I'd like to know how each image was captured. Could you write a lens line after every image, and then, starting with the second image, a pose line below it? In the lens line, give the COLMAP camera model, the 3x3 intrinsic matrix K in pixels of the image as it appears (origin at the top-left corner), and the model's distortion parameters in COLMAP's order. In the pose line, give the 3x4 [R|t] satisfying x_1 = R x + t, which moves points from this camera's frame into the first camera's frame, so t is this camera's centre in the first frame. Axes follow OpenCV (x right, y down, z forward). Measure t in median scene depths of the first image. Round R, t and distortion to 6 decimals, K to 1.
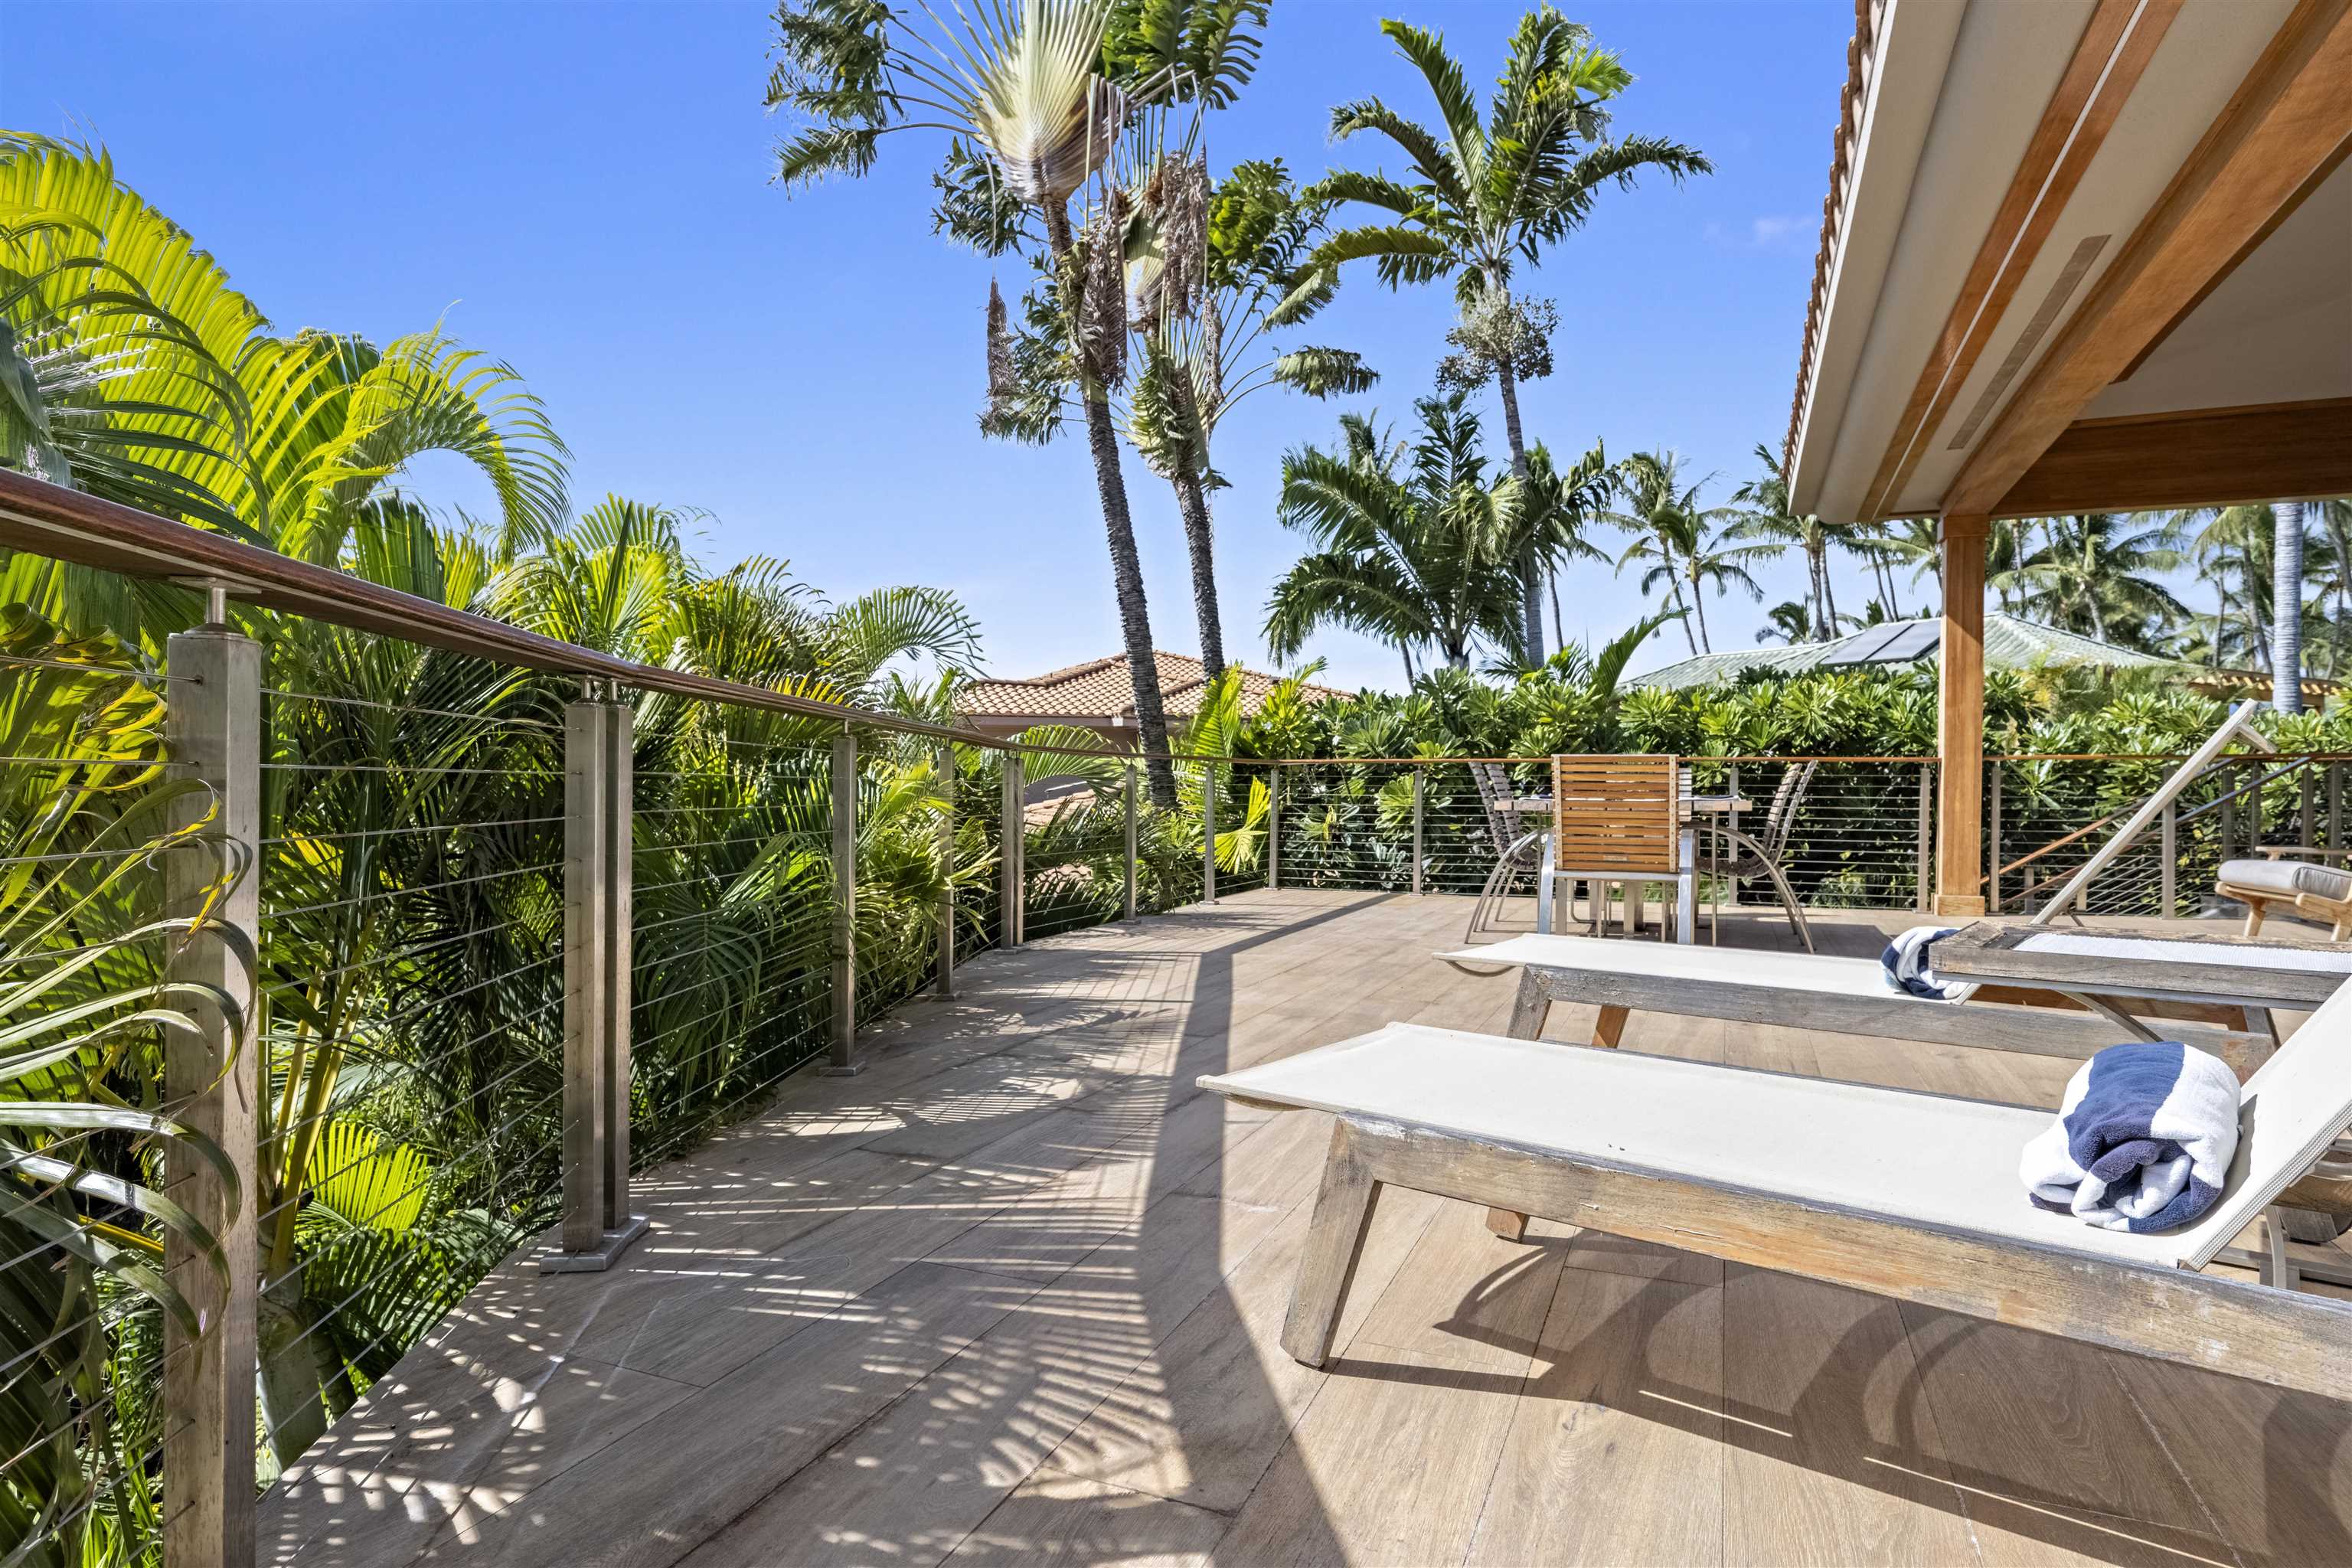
lens RADIAL K [[1283.4, 0, 1175.9], [0, 1283.4, 785.3], [0, 0, 1]] dist [0.002782, 0.000138]
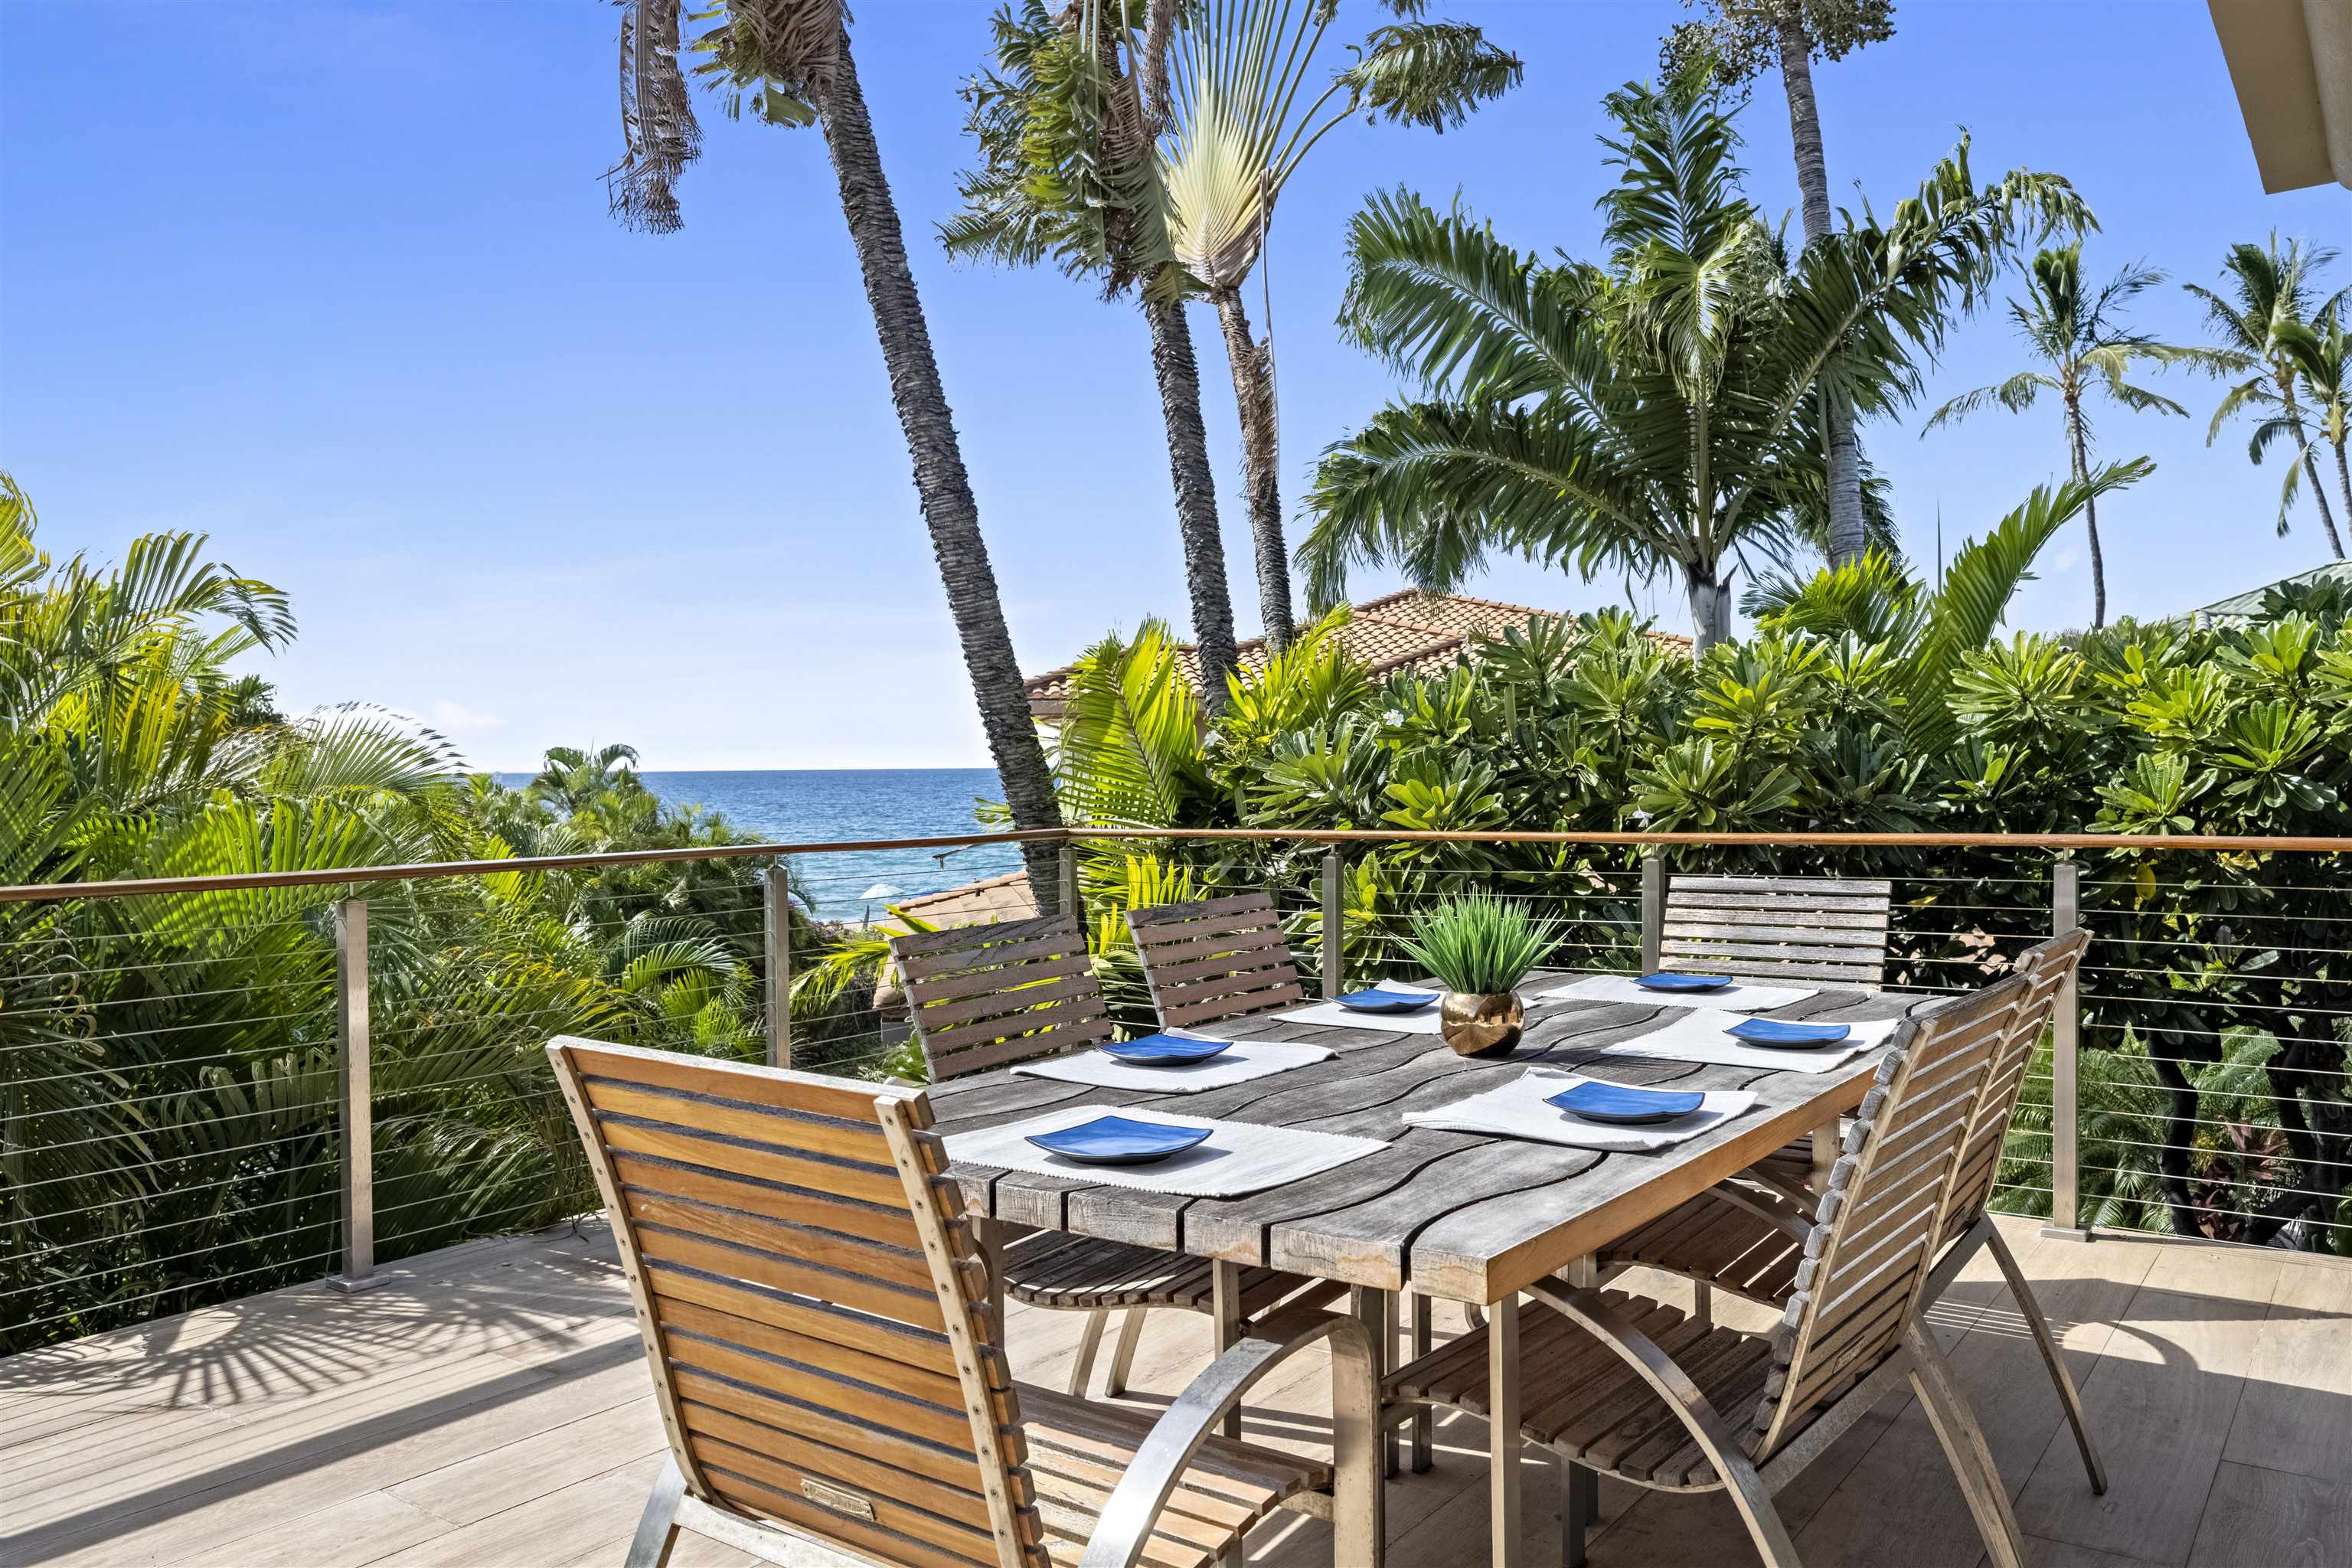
lens RADIAL K [[1714.1, 0, 1172.3], [0, 1714.1, 792.4], [0, 0, 1]] dist [-0.019868, -0.005978]
pose [[0.972529, -0.017322, -0.232135, 0.170908], [0.020022, 0.999756, 0.009283, -0.025704], [0.231917, -0.013676, 0.972639, 0.264158]]
